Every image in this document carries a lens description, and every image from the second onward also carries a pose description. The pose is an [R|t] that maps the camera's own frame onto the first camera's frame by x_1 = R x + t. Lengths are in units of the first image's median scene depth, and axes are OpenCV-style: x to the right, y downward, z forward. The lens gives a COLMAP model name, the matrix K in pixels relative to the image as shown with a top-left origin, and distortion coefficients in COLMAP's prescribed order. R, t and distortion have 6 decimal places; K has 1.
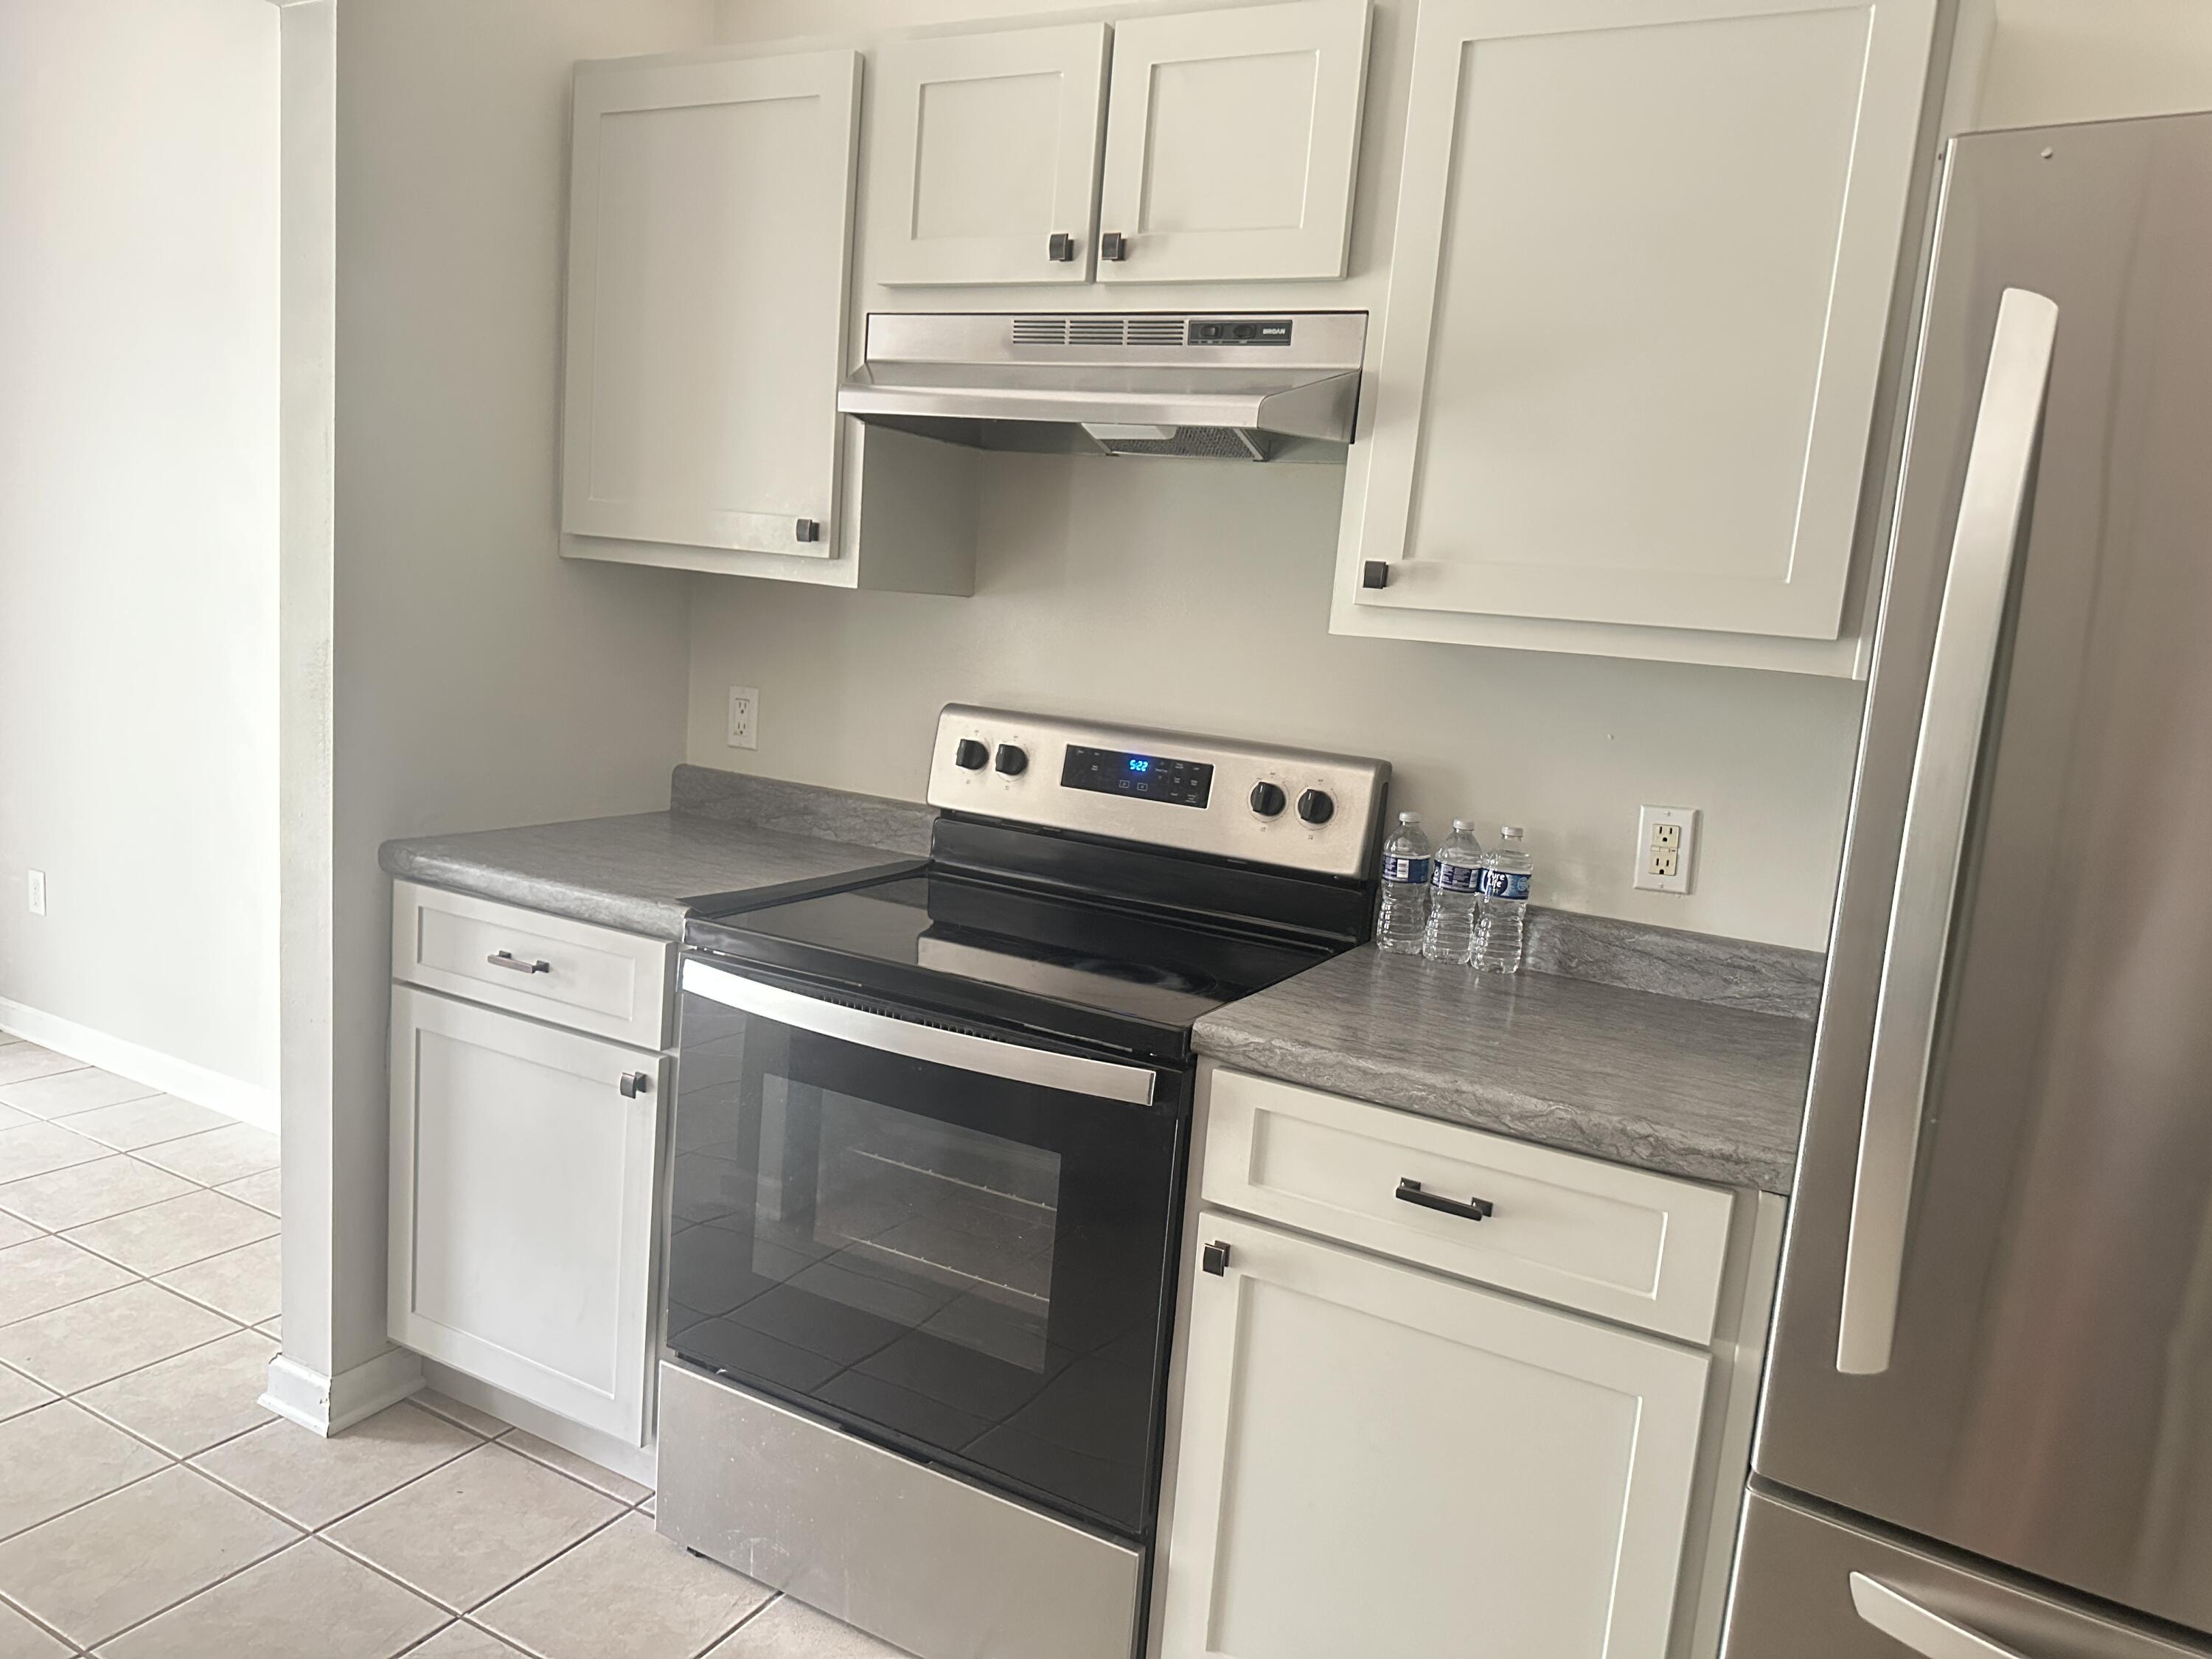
lens RADIAL K [[1559.7, 0, 1112.9], [0, 1559.7, 836.9], [0, 0, 1]] dist [-0.007958, -0.006056]
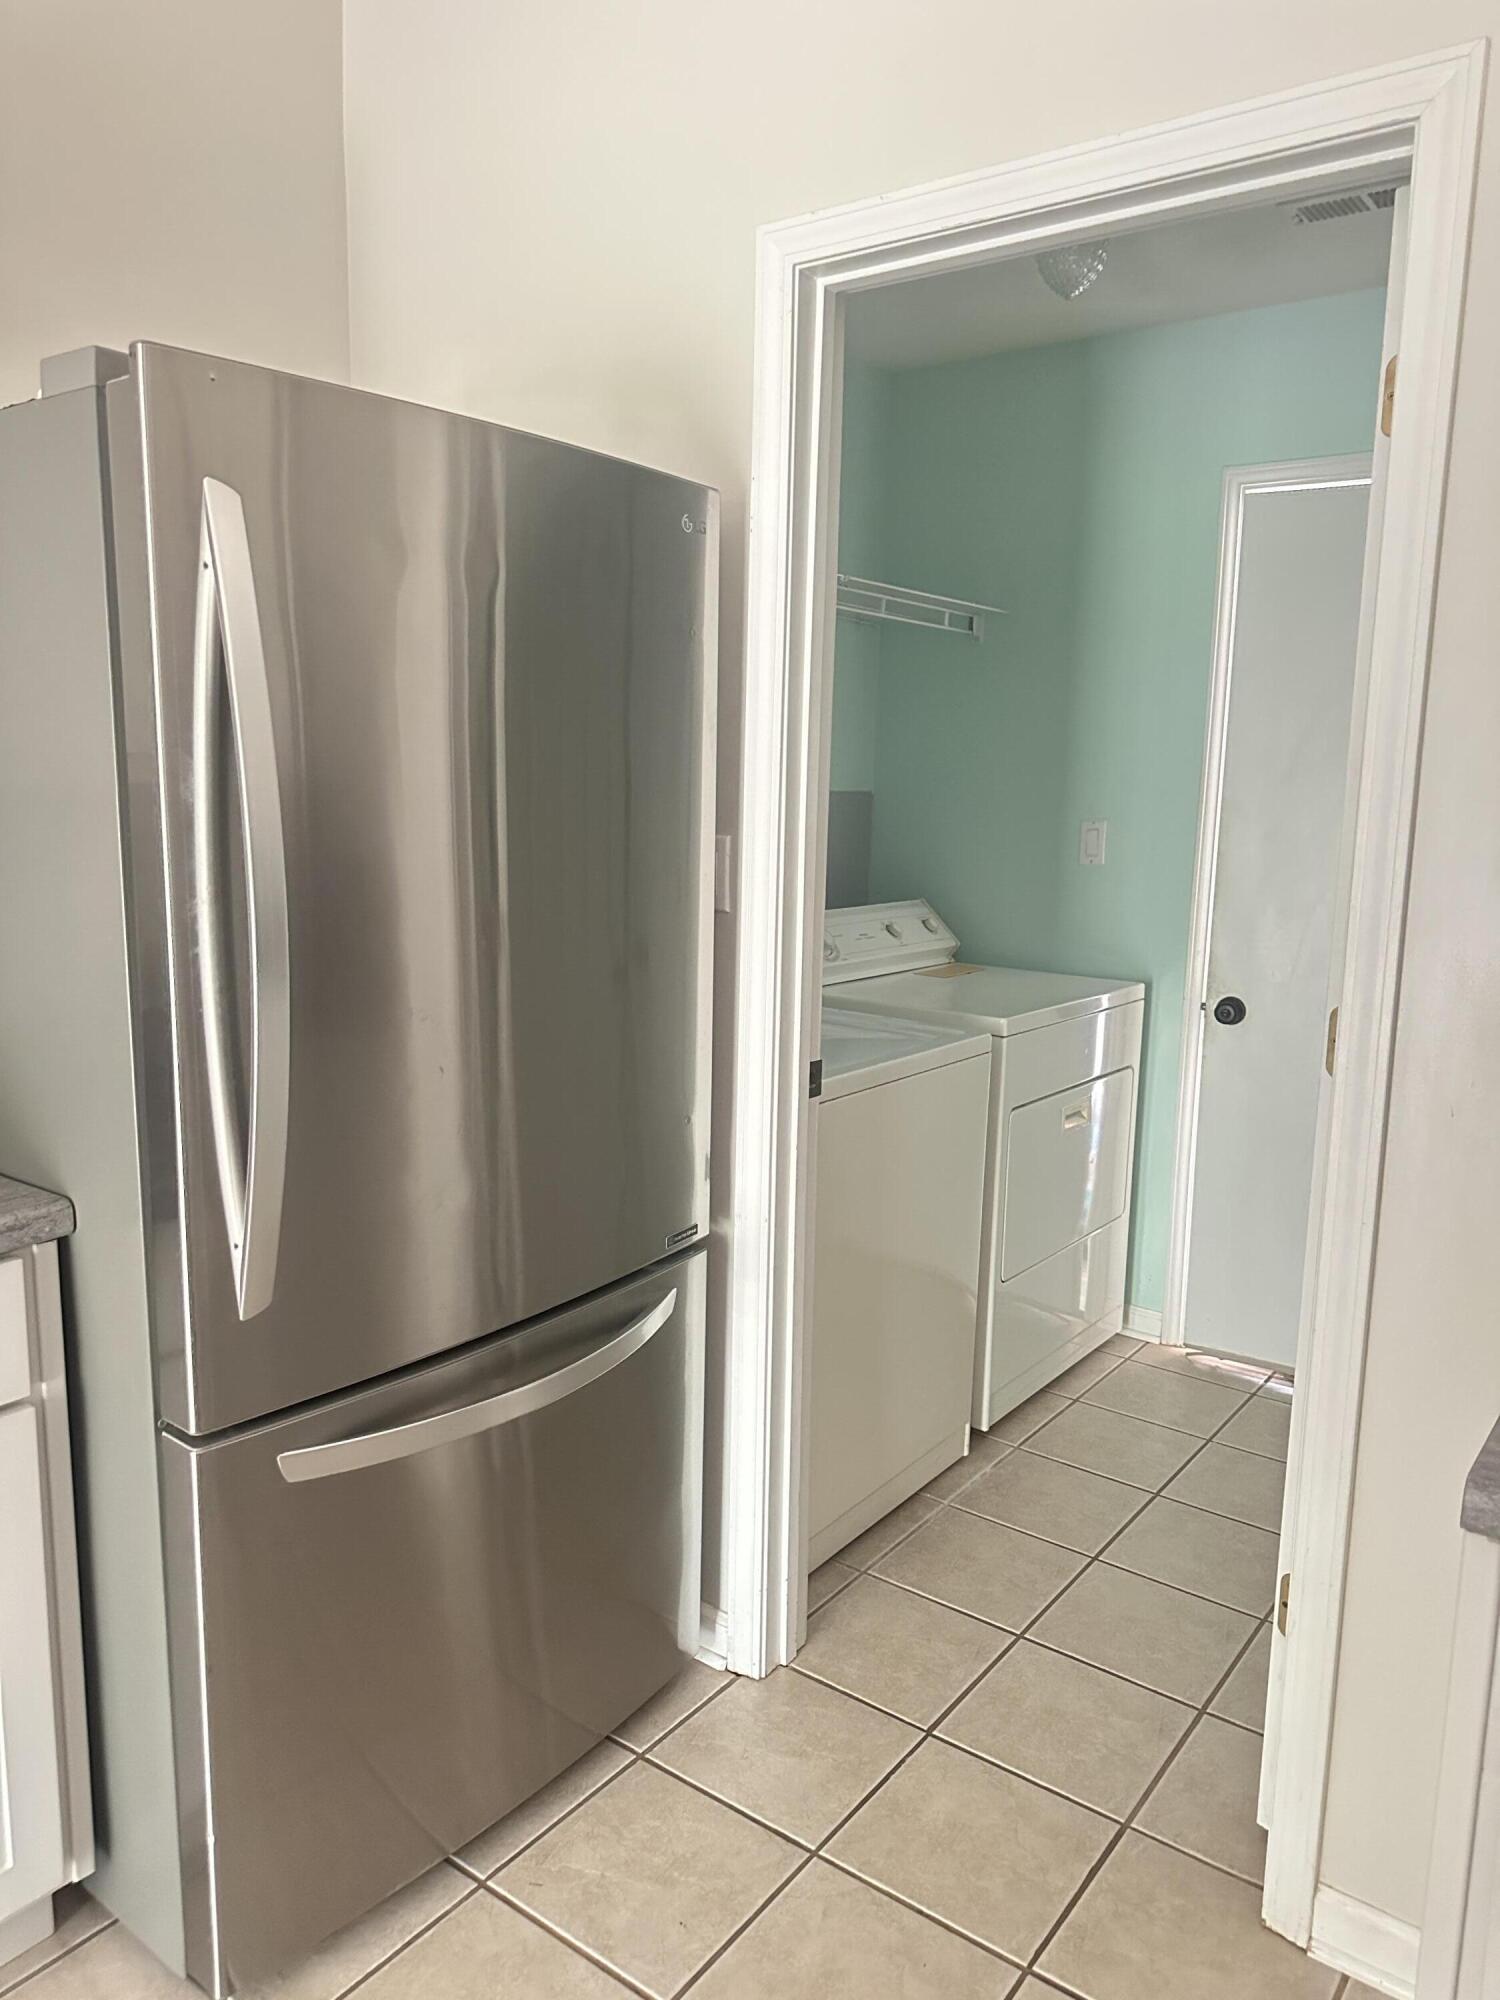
lens RADIAL K [[1410.2, 0, 750.0], [0, 1410.2, 1000.0], [0, 0, 1]] dist [-0.007958, -0.006056]
pose [[0.145915, -0.230374, 0.962100, -0.455413], [0.142881, 0.967220, 0.209930, -0.085884], [-0.978925, 0.106834, 0.174048, 0.298345]]
